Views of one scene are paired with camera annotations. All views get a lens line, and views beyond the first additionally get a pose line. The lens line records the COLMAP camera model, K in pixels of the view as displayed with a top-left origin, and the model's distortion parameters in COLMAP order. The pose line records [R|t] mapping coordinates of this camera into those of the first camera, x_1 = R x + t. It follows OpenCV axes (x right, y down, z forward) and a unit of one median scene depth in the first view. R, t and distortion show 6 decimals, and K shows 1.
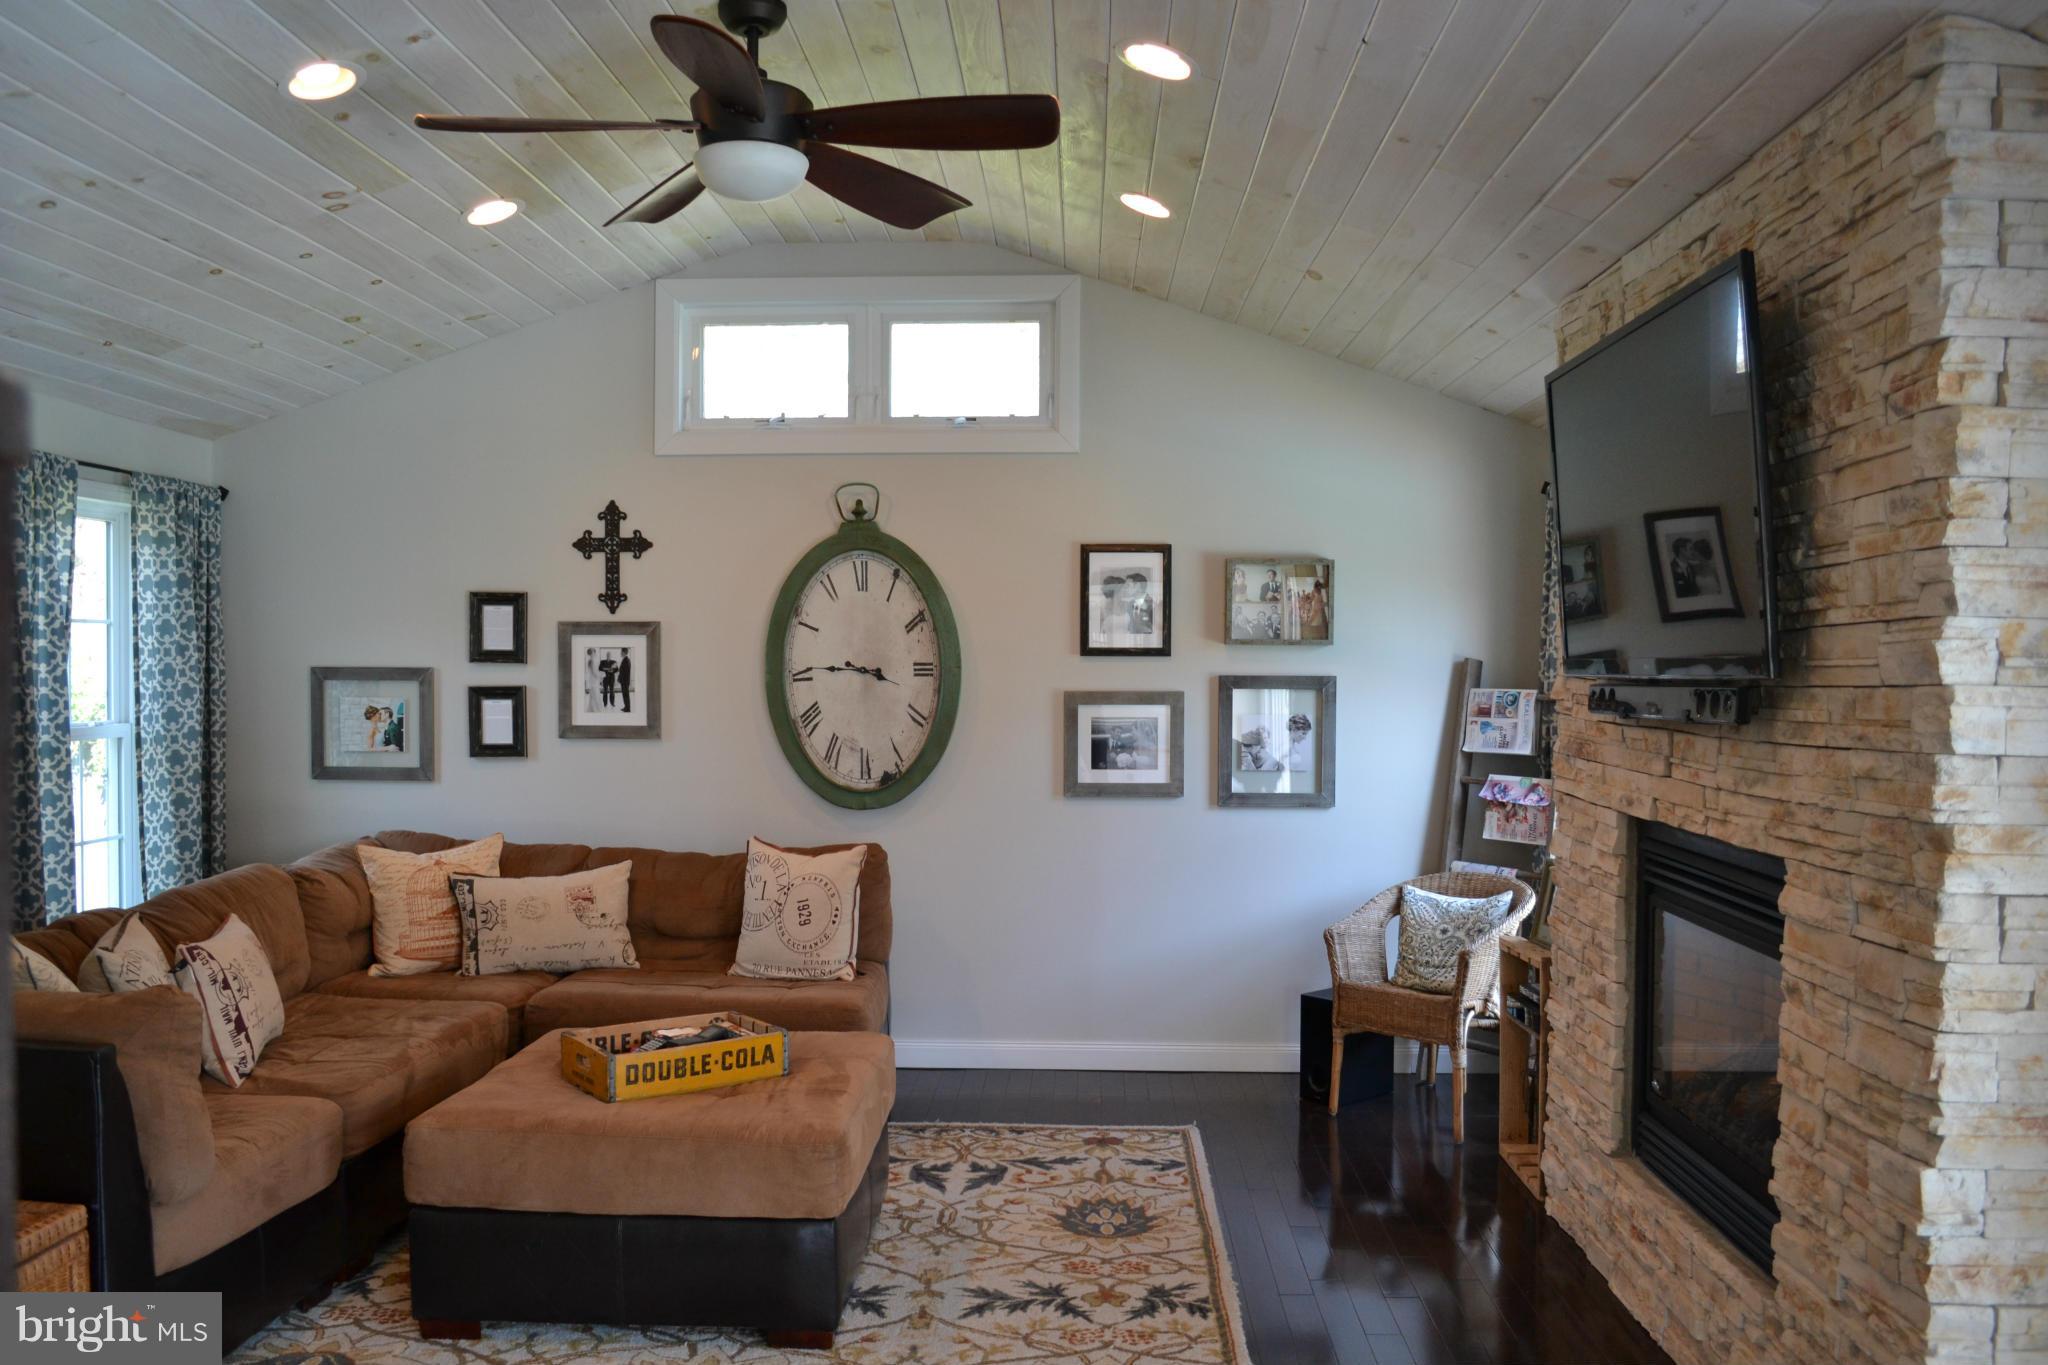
lens RADIAL K [[1640.5, 0, 1024.0], [0, 1640.5, 682.5], [0, 0, 1]] dist [-0.118144, 0.062654]
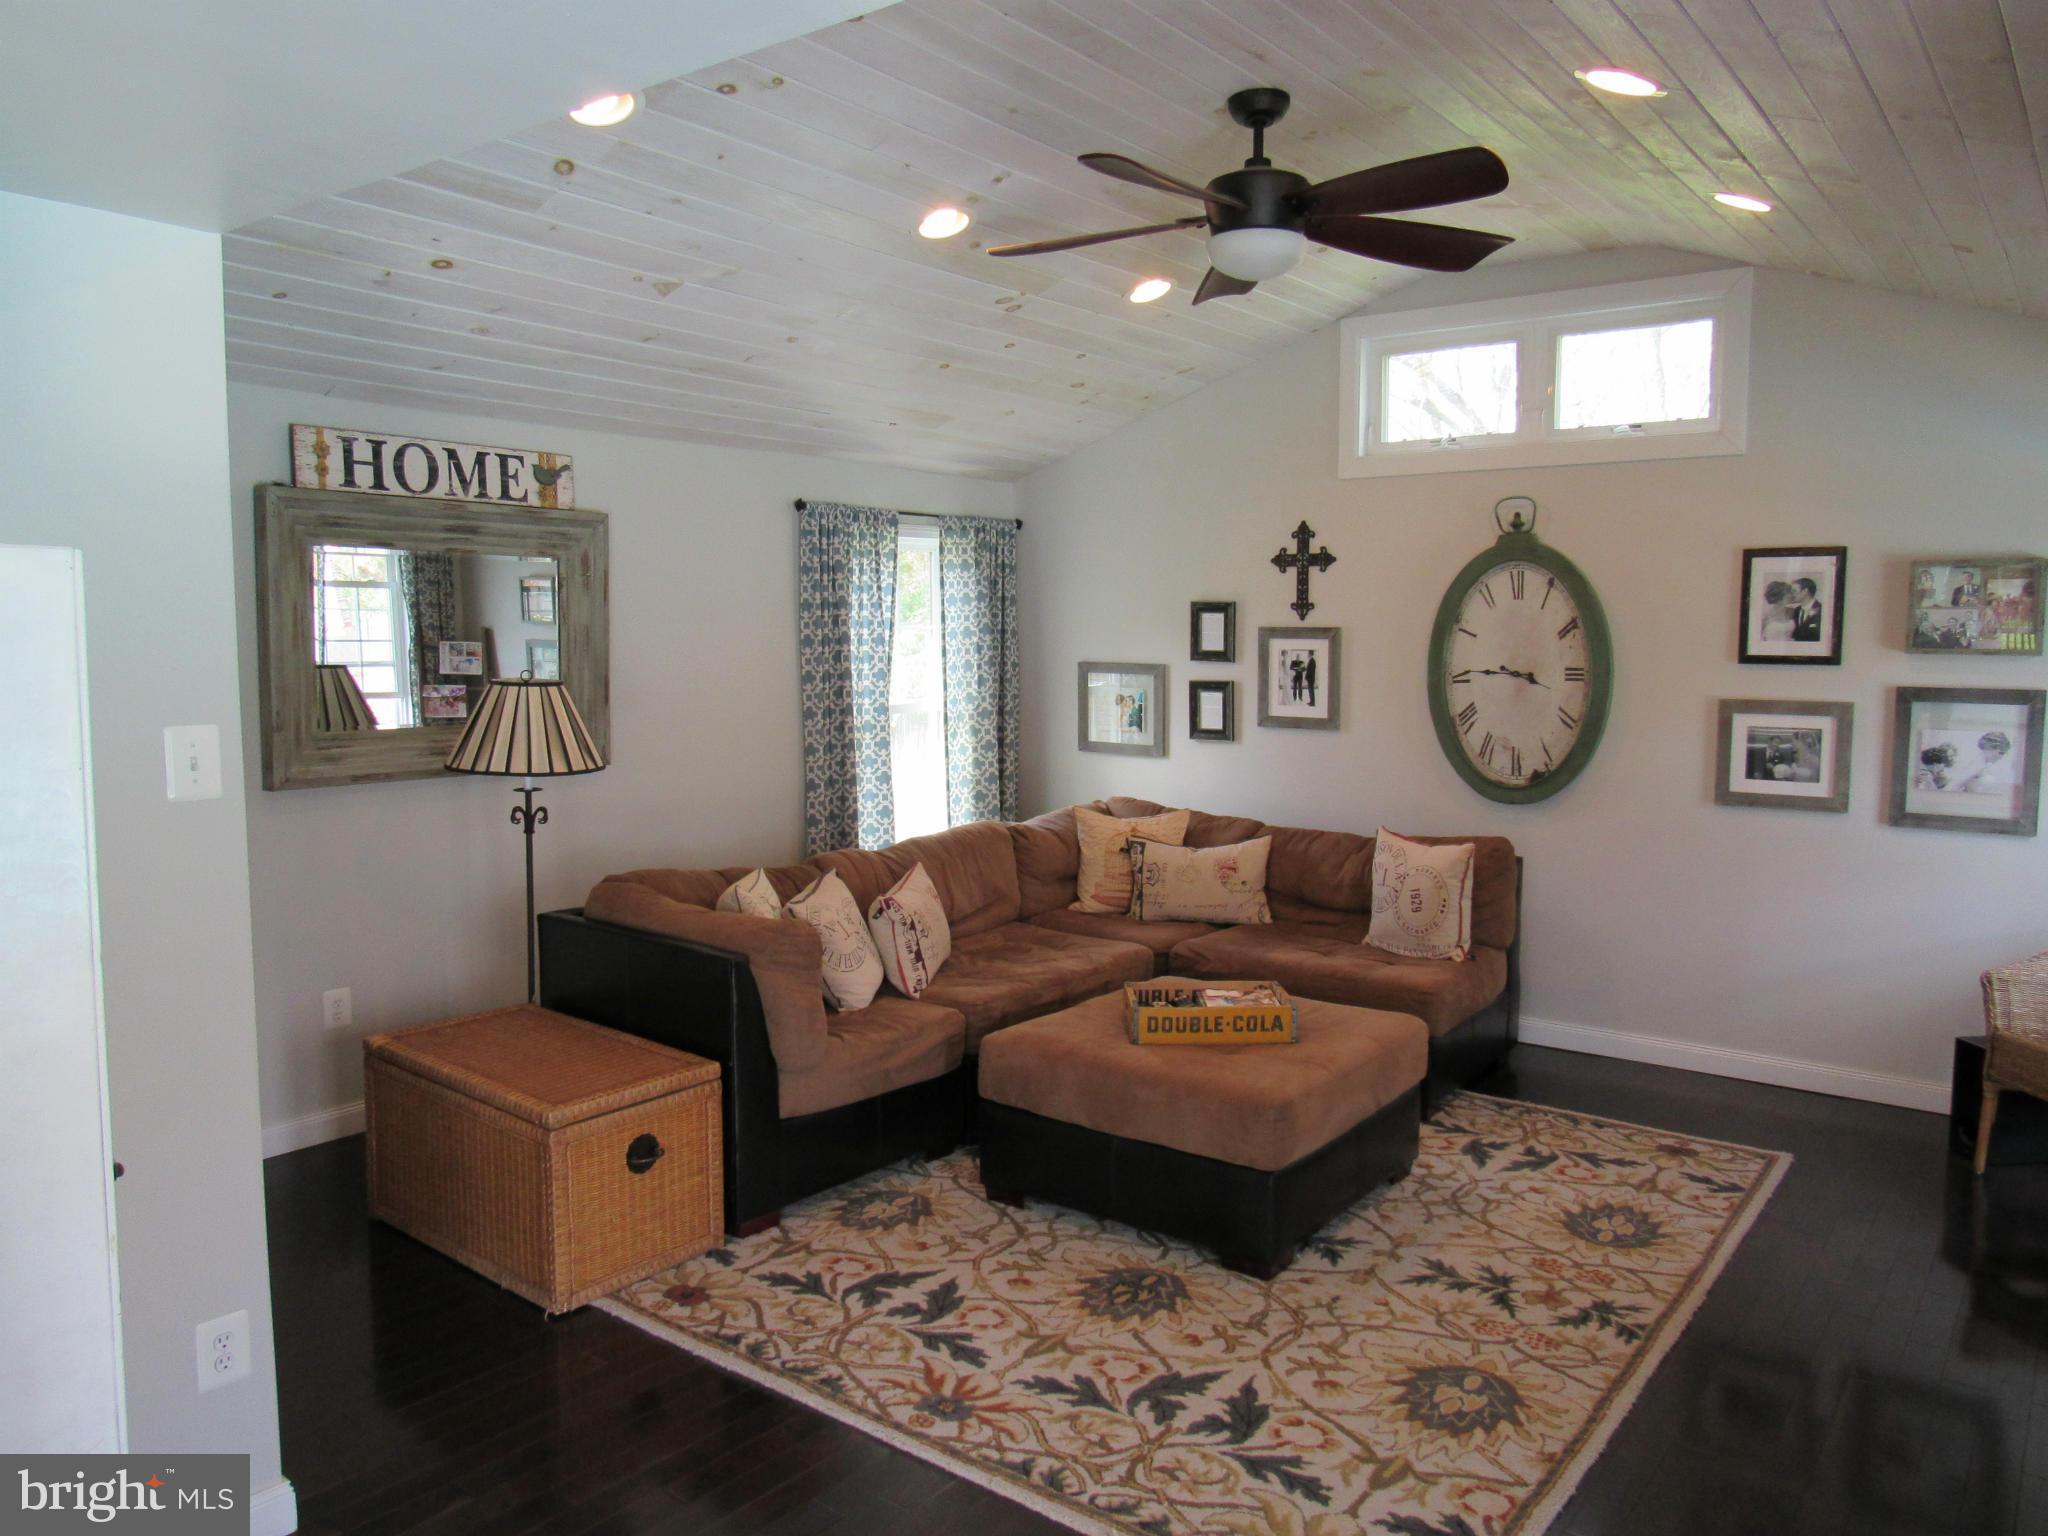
lens RADIAL K [[1480.0, 0, 1024.0], [0, 1480.0, 768.0], [0, 0, 1]] dist [-0.084373, 0.064519]
pose [[0.805858, 0.056253, -0.589431, 0.220134], [-0.001184, 0.995628, 0.093401, -0.037092], [0.592108, -0.074570, 0.802401, 0.041527]]
